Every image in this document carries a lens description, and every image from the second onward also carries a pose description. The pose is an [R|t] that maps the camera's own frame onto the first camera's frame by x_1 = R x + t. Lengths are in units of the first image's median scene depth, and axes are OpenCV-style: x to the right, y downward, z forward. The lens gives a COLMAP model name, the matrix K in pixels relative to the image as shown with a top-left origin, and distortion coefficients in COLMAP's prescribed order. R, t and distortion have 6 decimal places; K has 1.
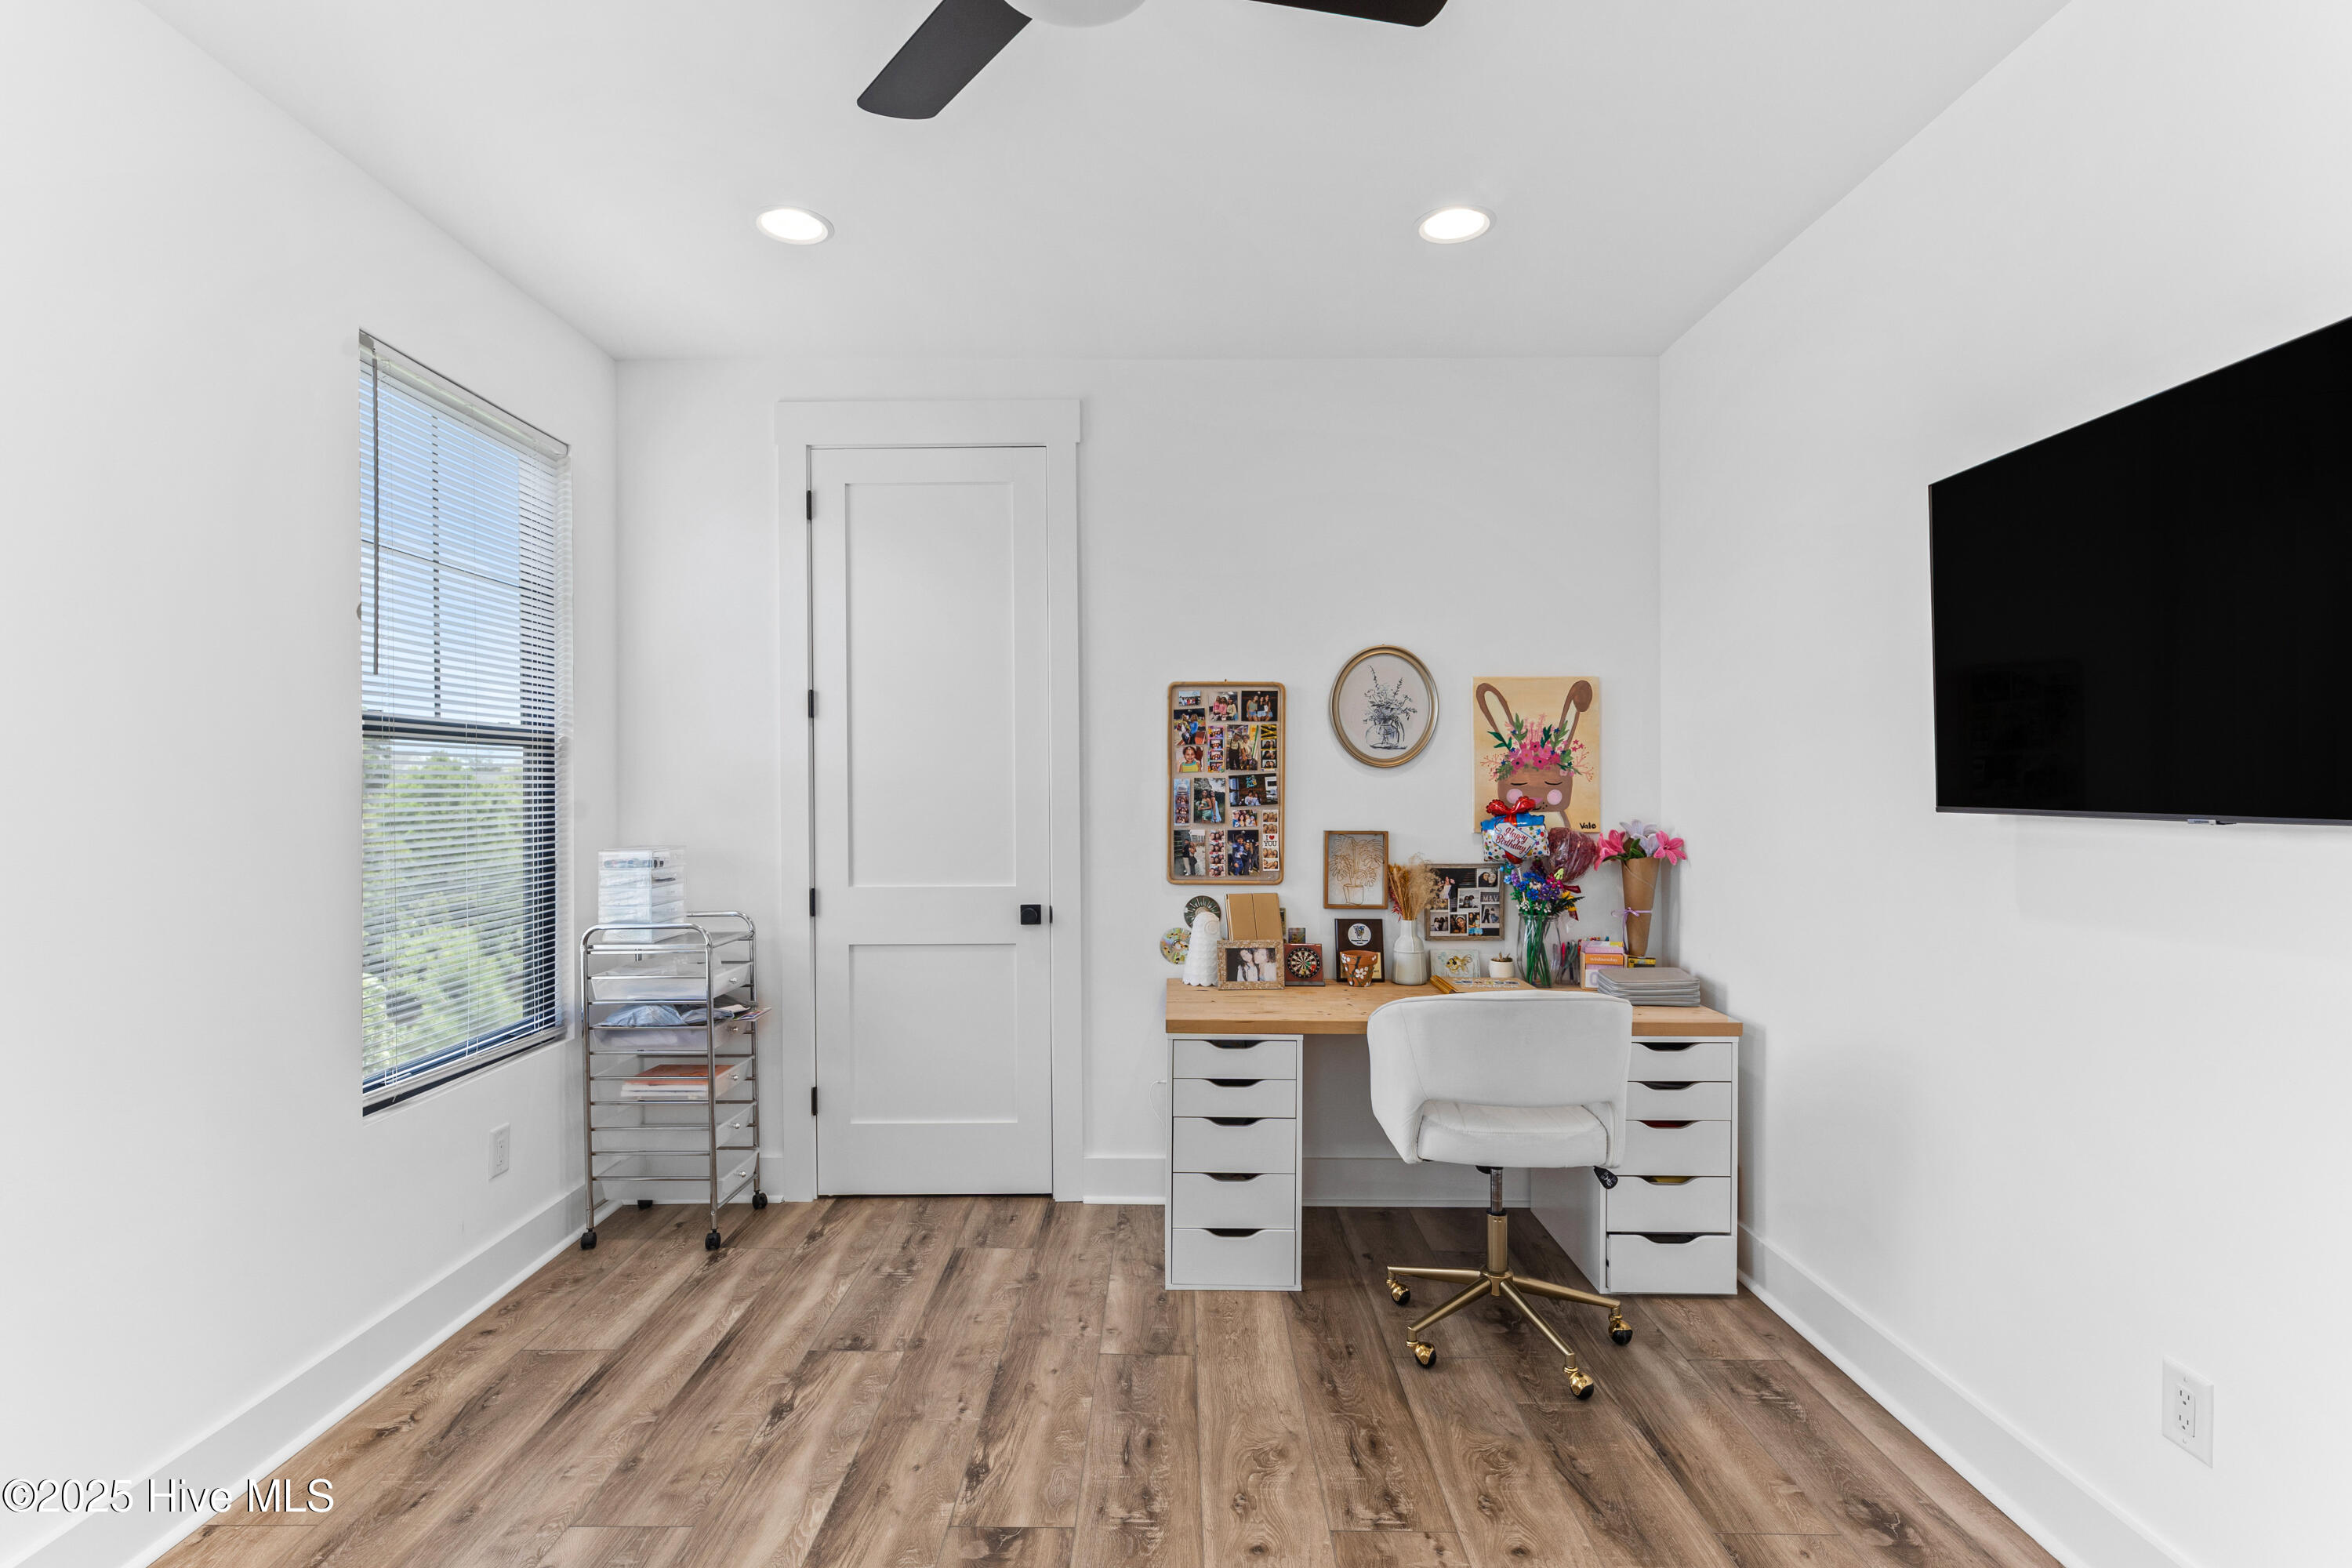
lens RADIAL K [[1156.5, 0, 1173.2], [0, 1156.5, 785.2], [0, 0, 1]] dist [-0.013998, 0.000355]
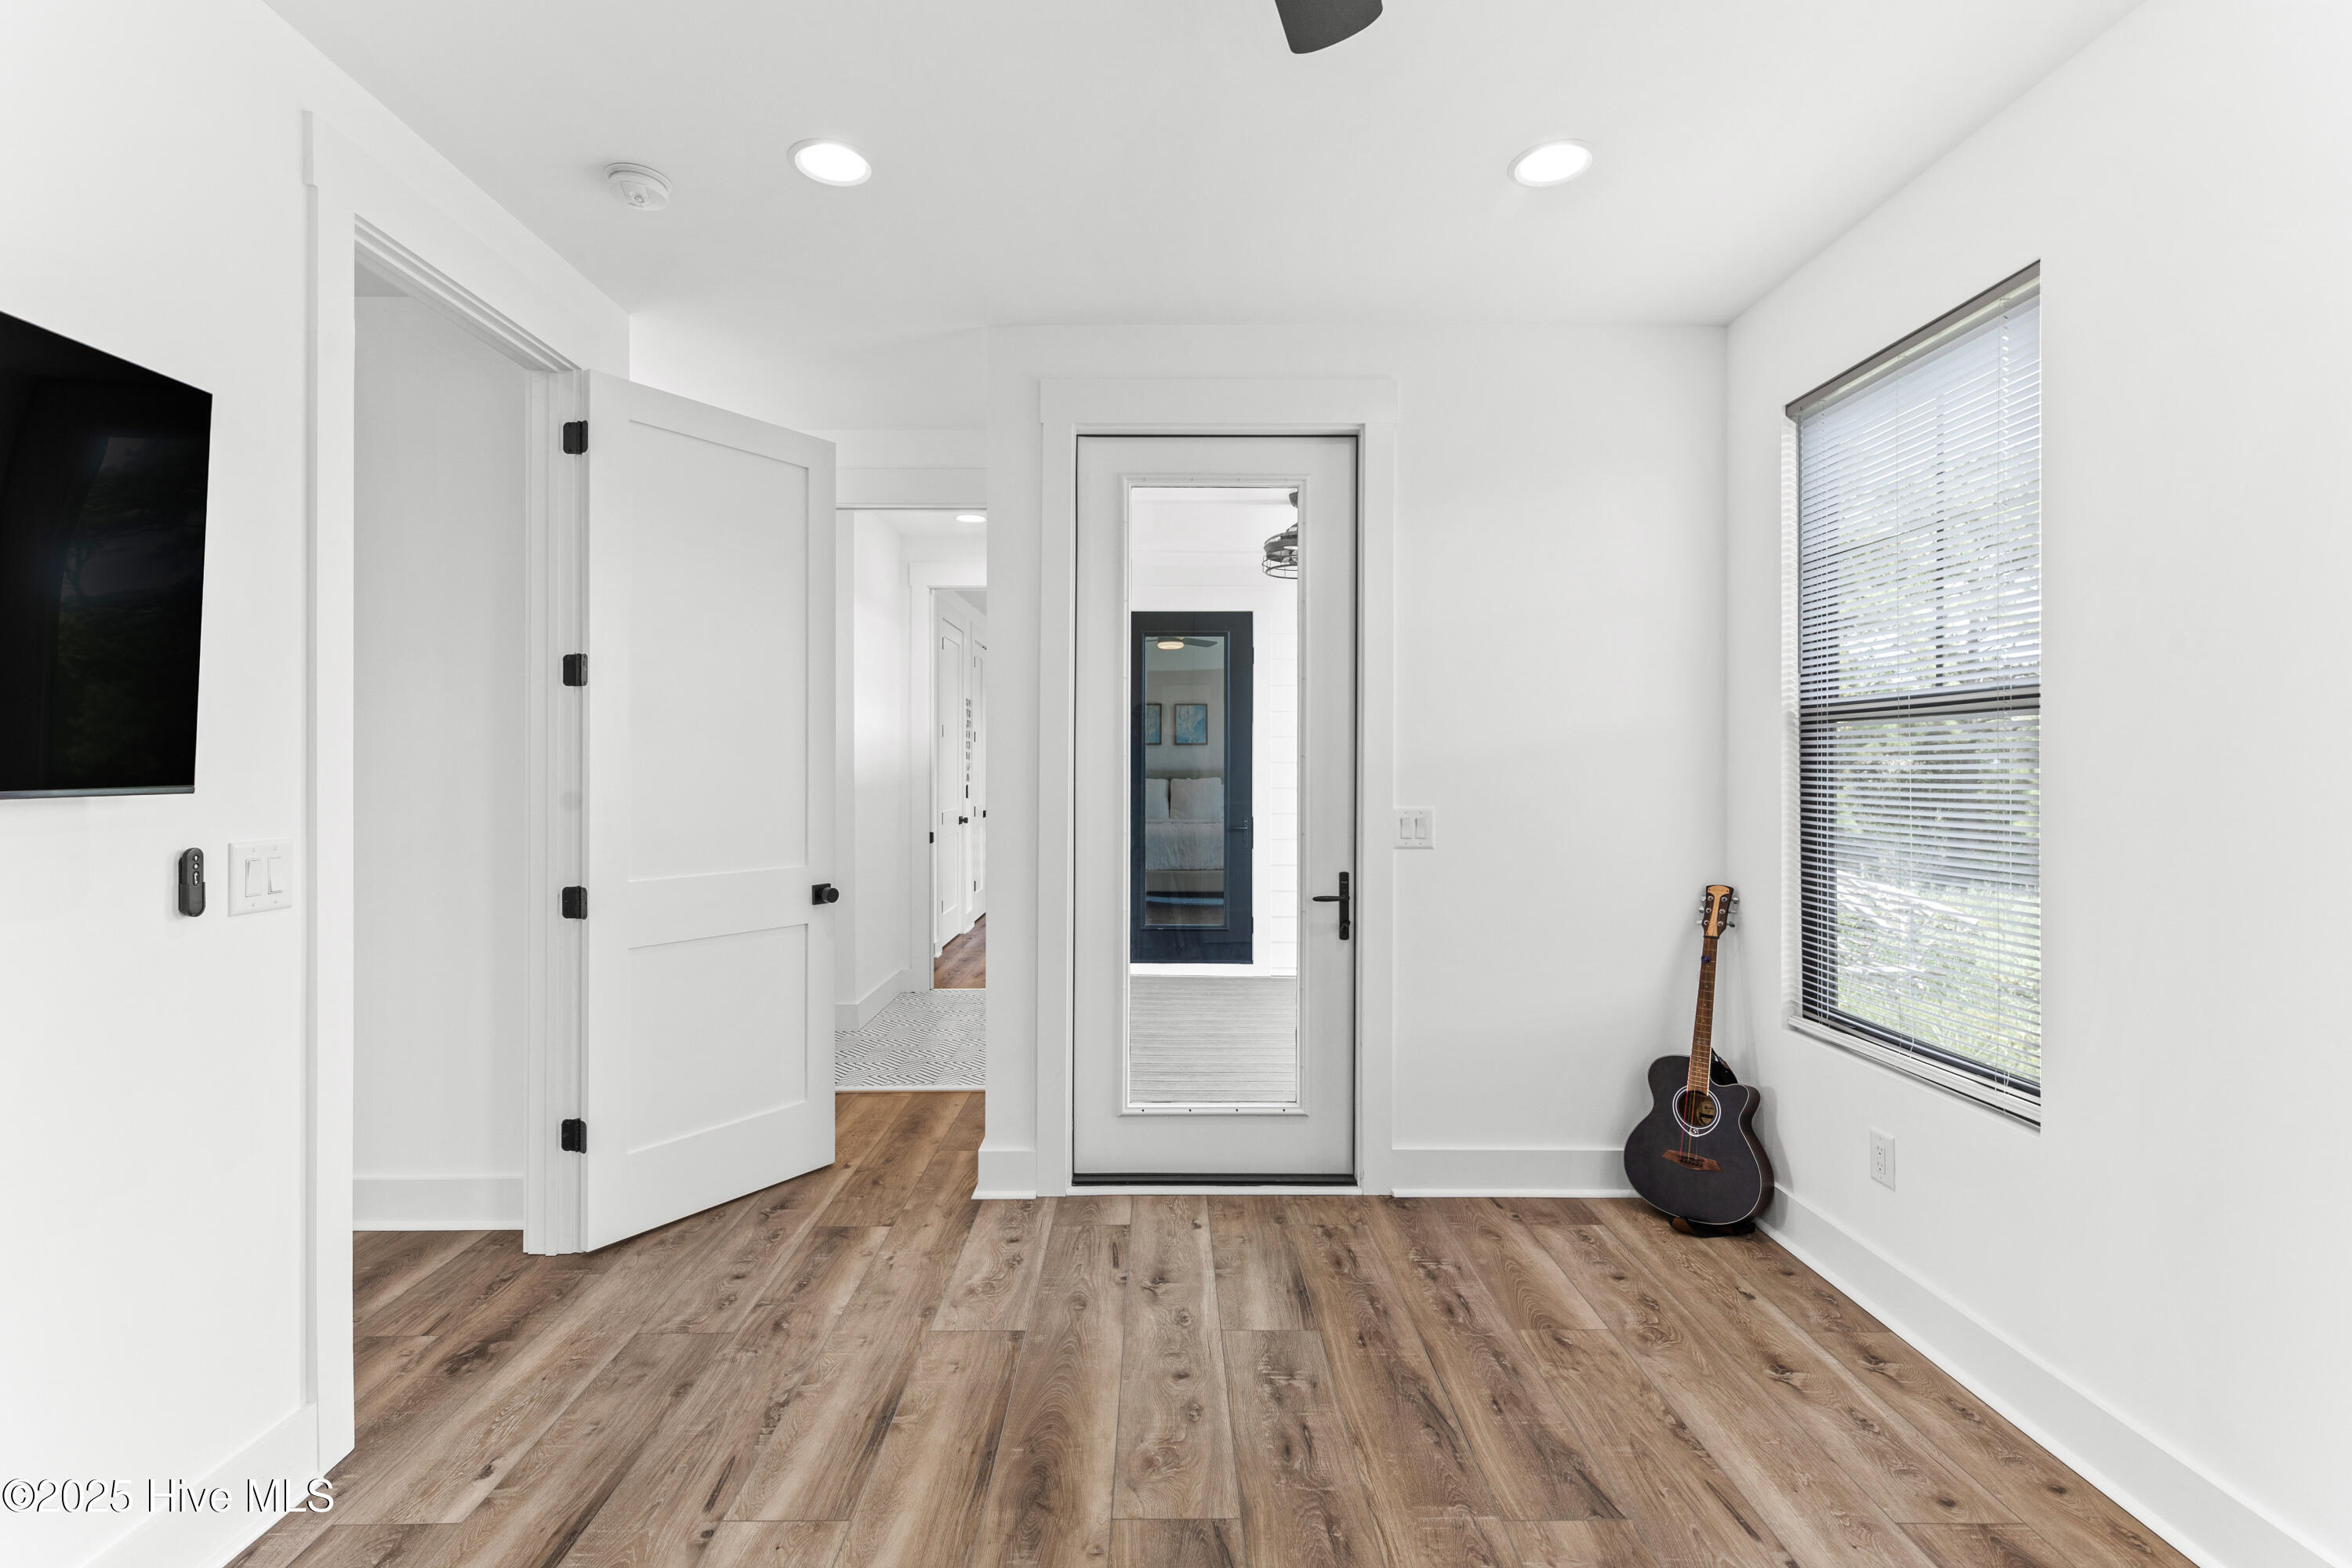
lens RADIAL K [[1127.0, 0, 1170.5], [0, 1127.0, 783.3], [0, 0, 1]] dist [-0.001497, 0.000051]
pose [[-0.999840, 0.015703, -0.008600, 0.078272], [0.015690, 0.999876, 0.001524, 0.016390], [0.008623, 0.001389, -0.999962, 2.006720]]
